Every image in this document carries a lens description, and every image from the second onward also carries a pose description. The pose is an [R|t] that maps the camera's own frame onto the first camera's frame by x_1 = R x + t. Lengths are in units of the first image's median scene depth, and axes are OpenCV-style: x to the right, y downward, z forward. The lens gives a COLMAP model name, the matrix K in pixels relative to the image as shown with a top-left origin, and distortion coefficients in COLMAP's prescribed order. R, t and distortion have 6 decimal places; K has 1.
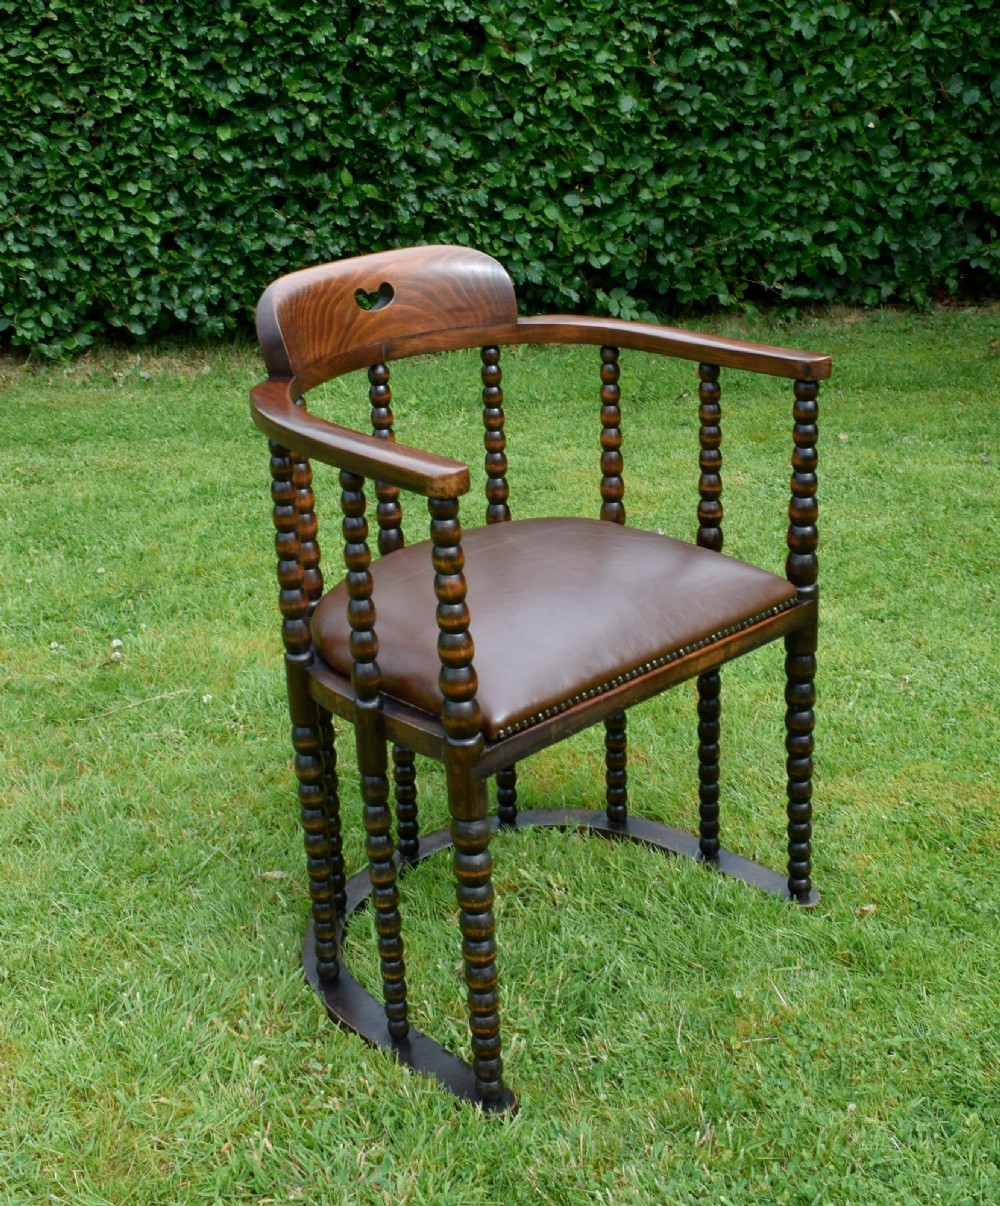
lens RADIAL K [[1690.2, 0, 544.3], [0, 1690.2, 516.8], [0, 0, 1]] dist [-0.007904, 0.000000]
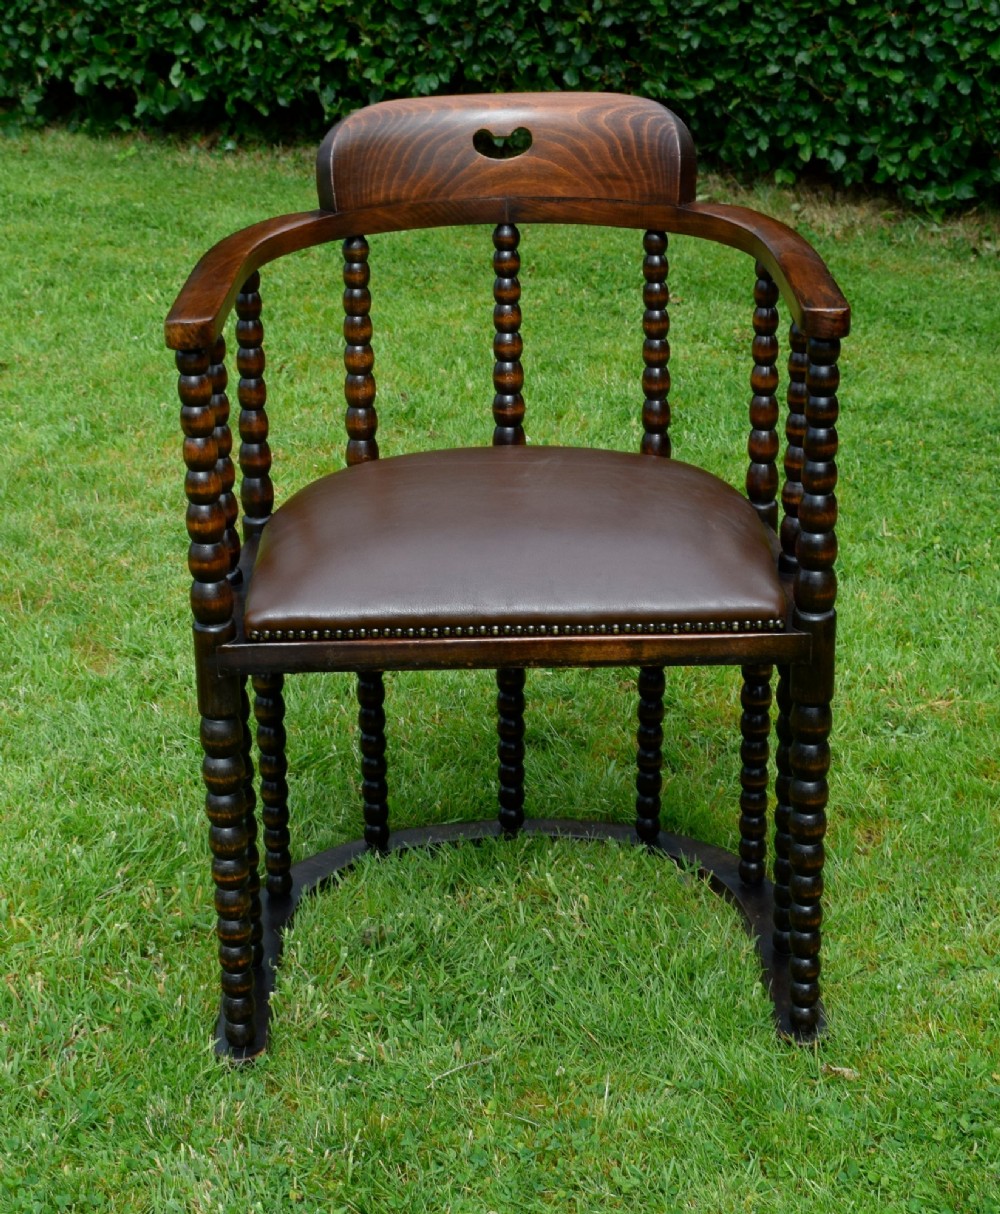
lens RADIAL K [[2544.1, 0, 496.3], [0, 2544.1, 605.4], [0, 0, 1]] dist [-0.015886, 0.000000]
pose [[0.731021, 0.268788, -0.627185, 0.345277], [-0.234465, 0.962128, 0.139050, -0.038966], [0.640808, 0.045405, 0.766357, 0.022161]]
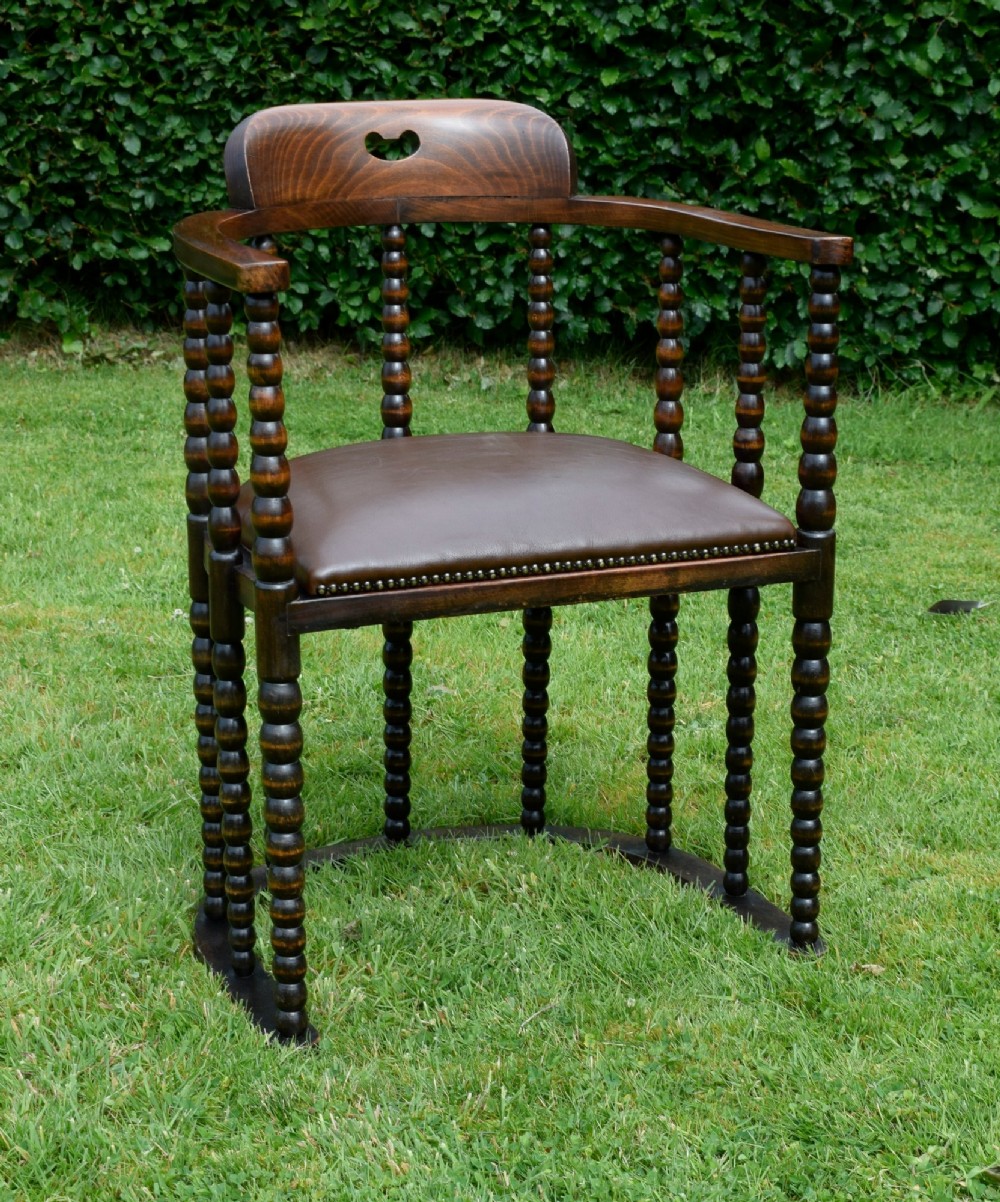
lens RADIAL K [[2506.3, 0, 605.9], [0, 2506.3, 617.7], [0, 0, 1]] dist [-0.007756, 0.000000]
pose [[0.940852, 0.132468, -0.311848, 0.199577], [-0.153220, 0.987261, -0.042896, 0.067538], [0.302193, 0.088140, 0.949163, -0.071929]]
